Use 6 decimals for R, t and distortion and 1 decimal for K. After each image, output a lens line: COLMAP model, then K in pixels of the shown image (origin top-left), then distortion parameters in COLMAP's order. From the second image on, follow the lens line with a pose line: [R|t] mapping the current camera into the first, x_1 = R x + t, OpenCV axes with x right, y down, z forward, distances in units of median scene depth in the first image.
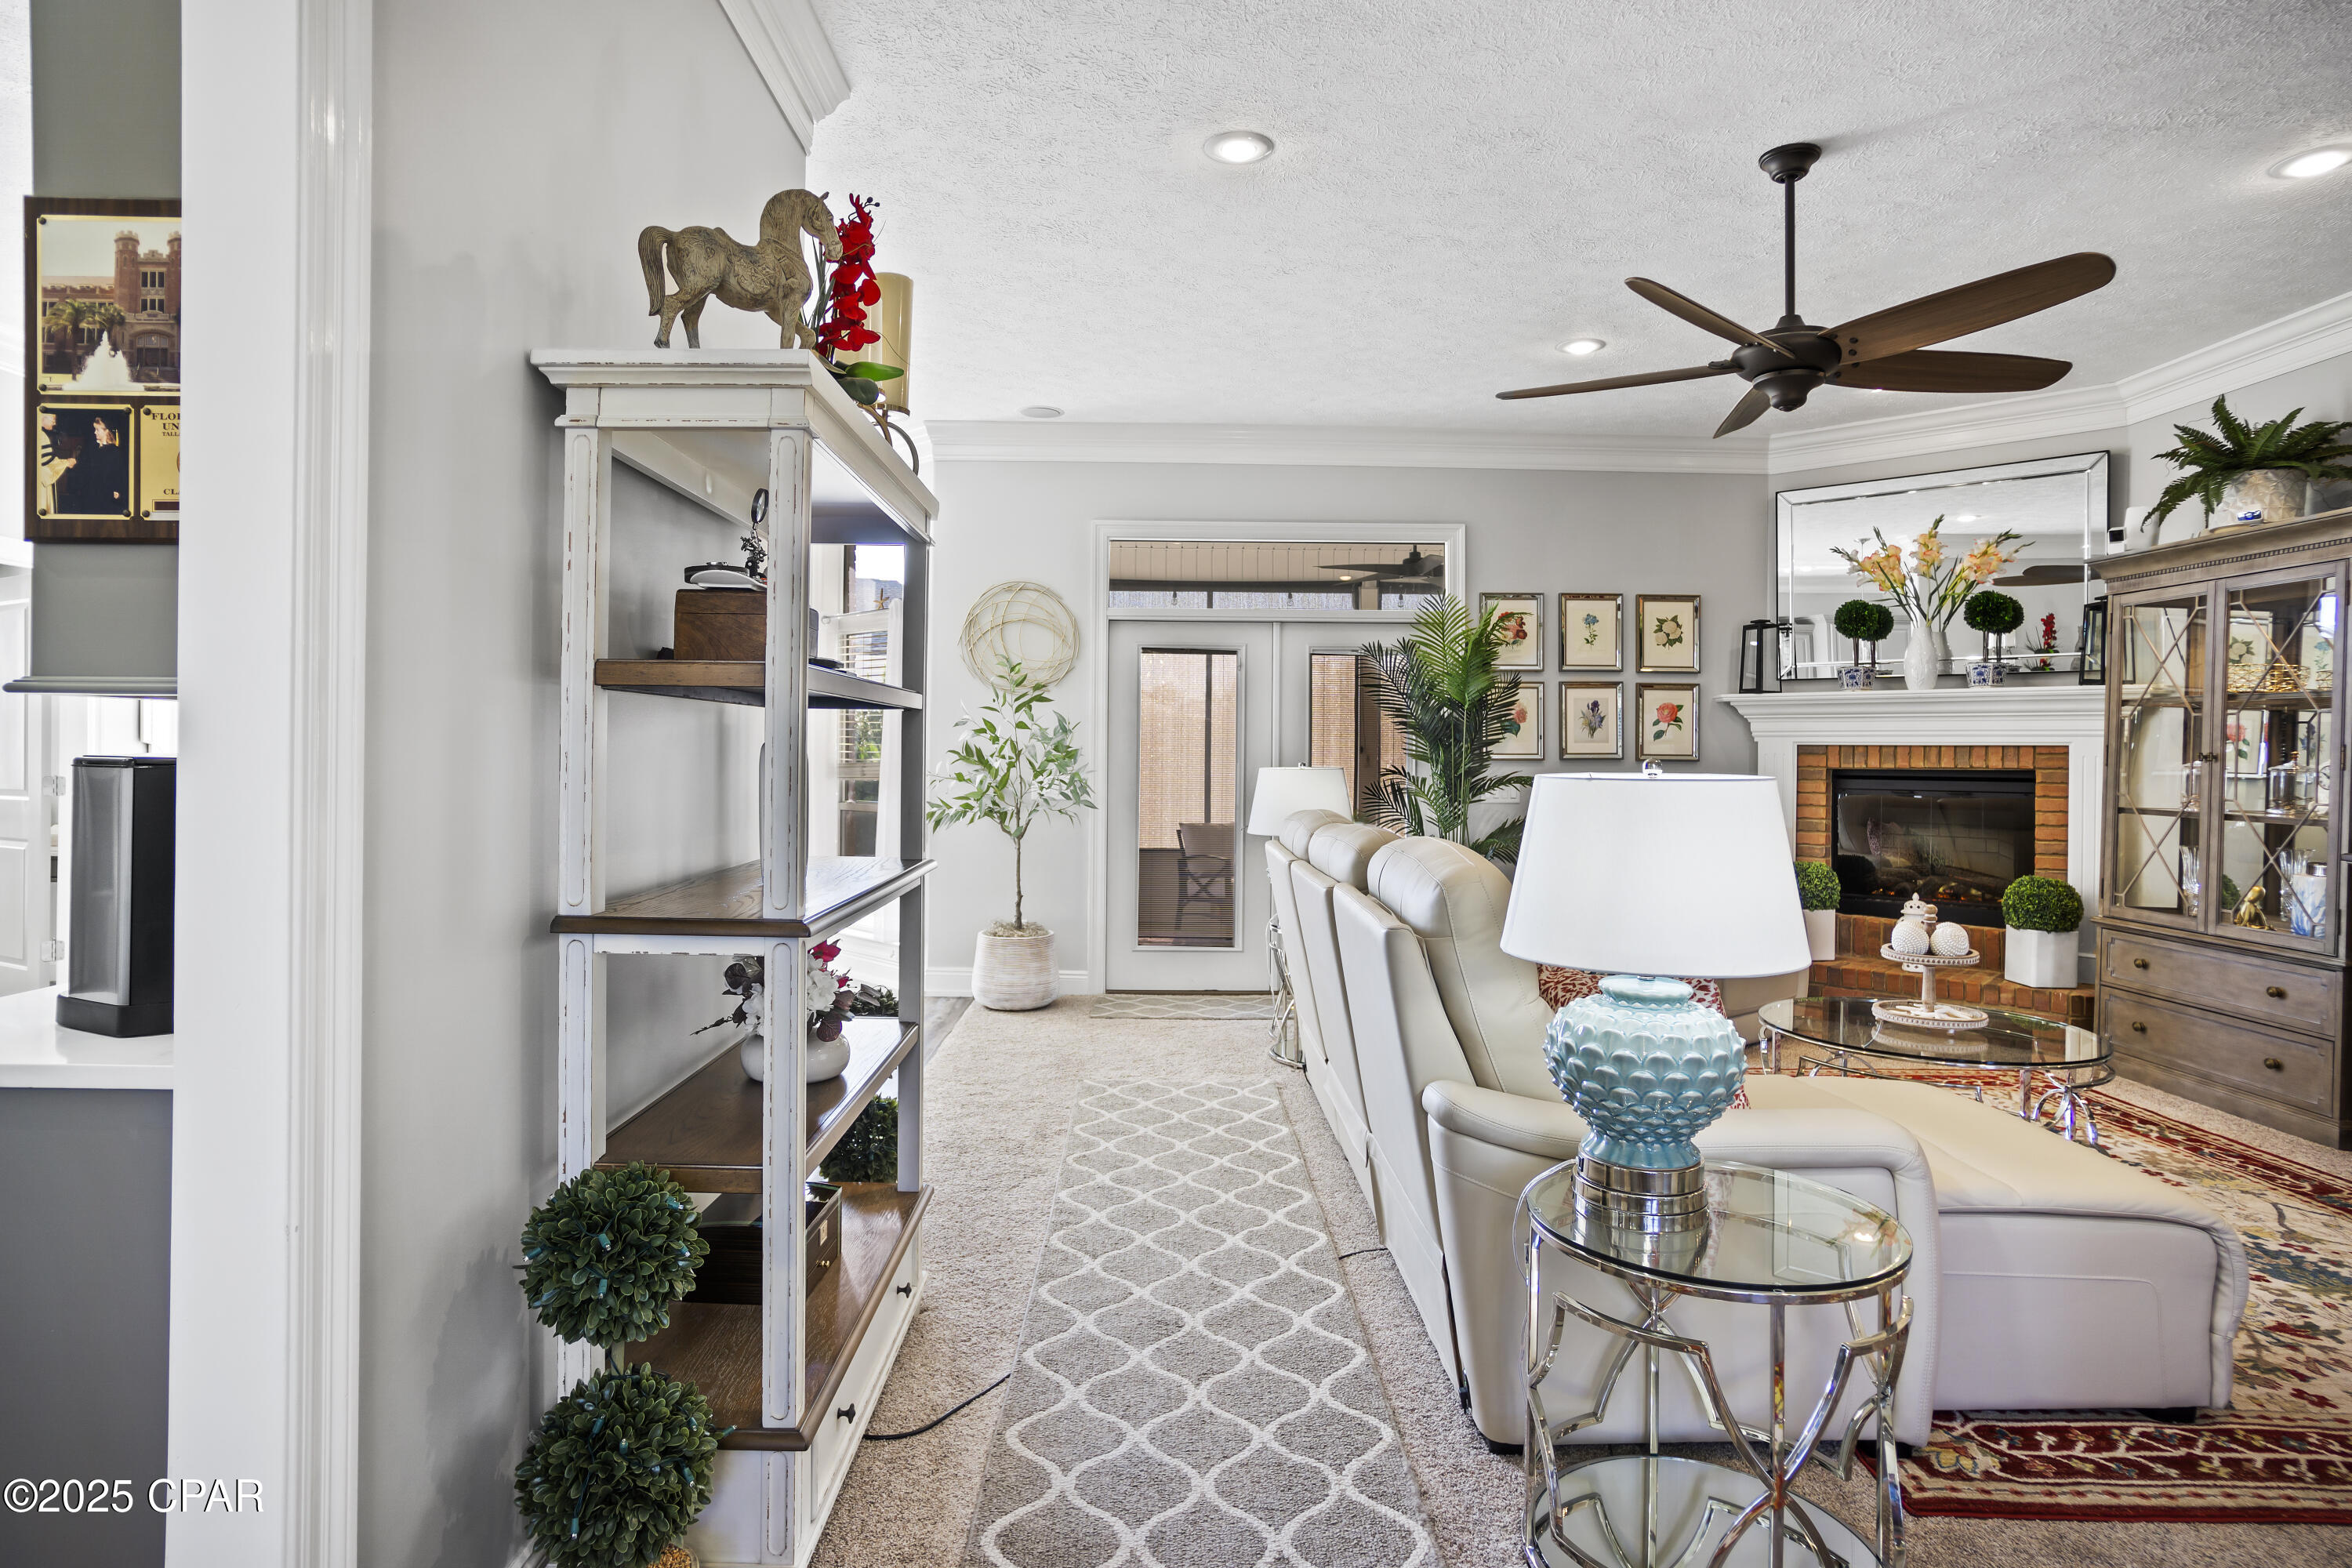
lens RADIAL K [[1274.2, 0, 1161.3], [0, 1274.2, 753.7], [0, 0, 1]] dist [-0.062676, 0.040695]
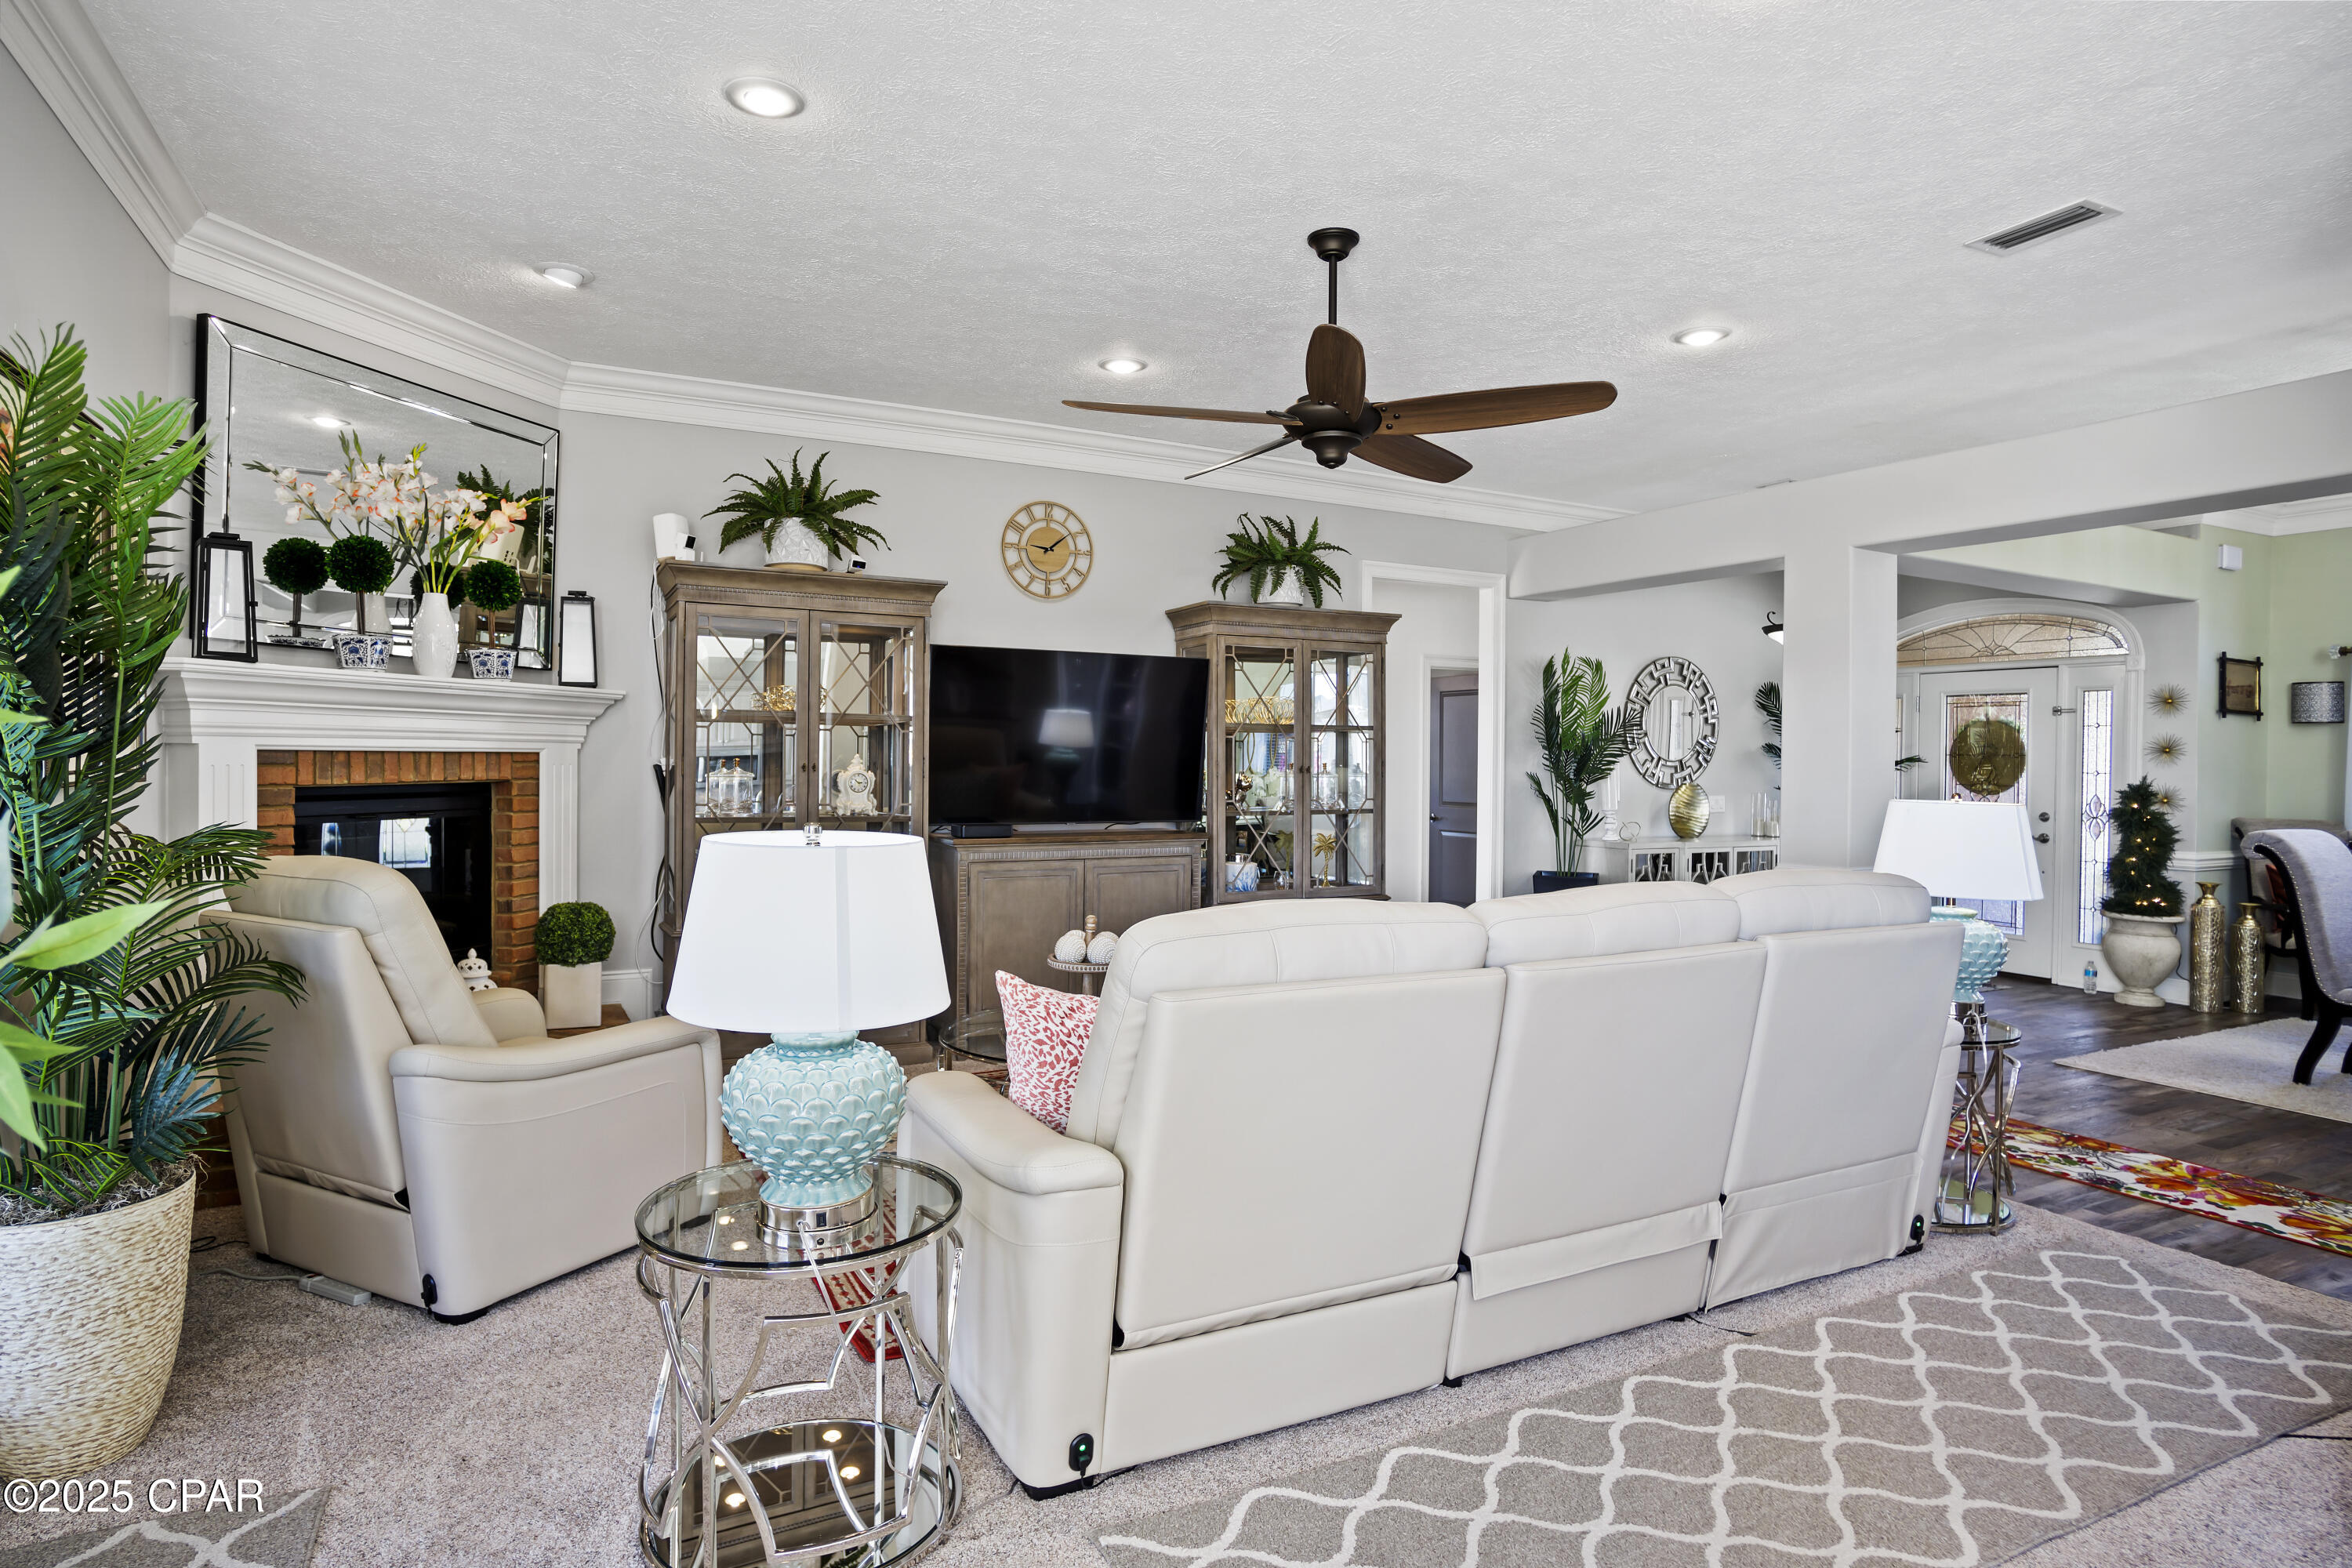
lens RADIAL K [[1269.0, 0, 1165.8], [0, 1269.0, 772.0], [0, 0, 1]] dist [-0.060553, 0.042454]
pose [[-0.452101, -0.023125, 0.891667, -0.238401], [-0.013399, 0.999727, 0.019133, -0.013993], [-0.891866, -0.003297, -0.452288, 0.910023]]
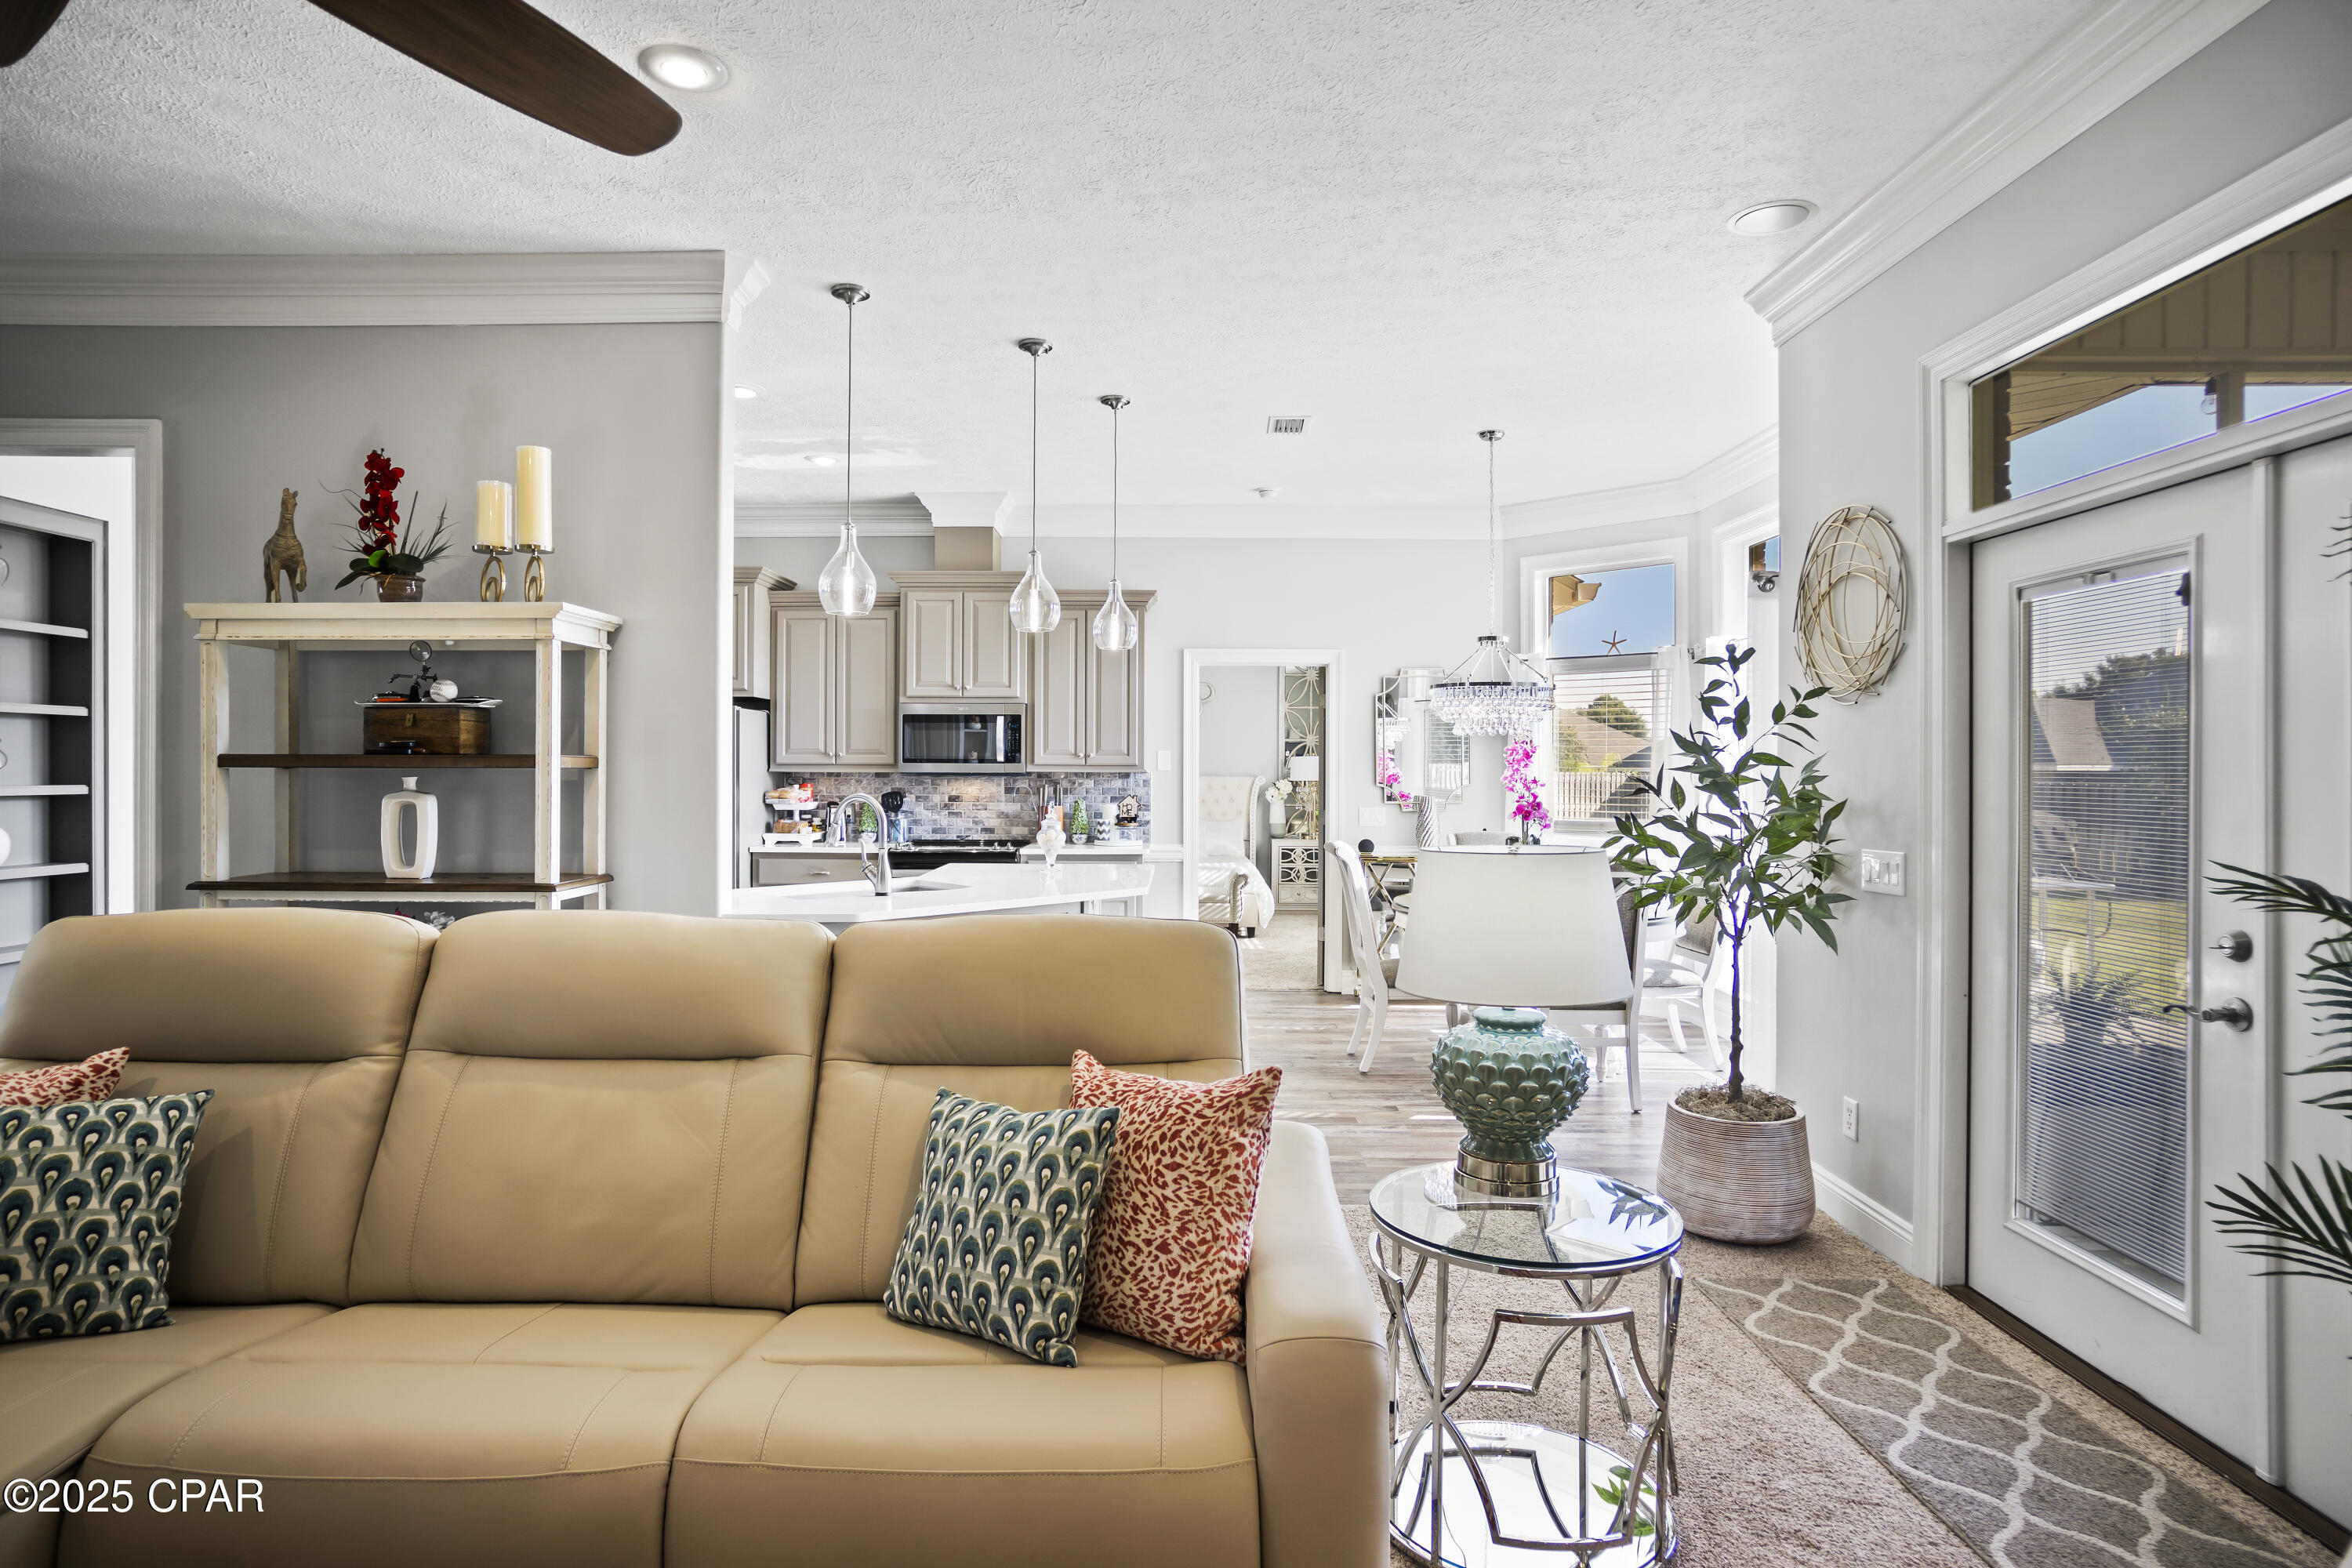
lens RADIAL K [[1269.0, 0, 1165.8], [0, 1269.0, 772.0], [0, 0, 1]] dist [-0.060553, 0.042454]
pose [[-0.022816, -0.008099, -0.999707, 0.483570], [-0.005867, 0.999951, -0.007967, -0.009731], [0.999722, 0.005684, -0.022862, 0.748122]]
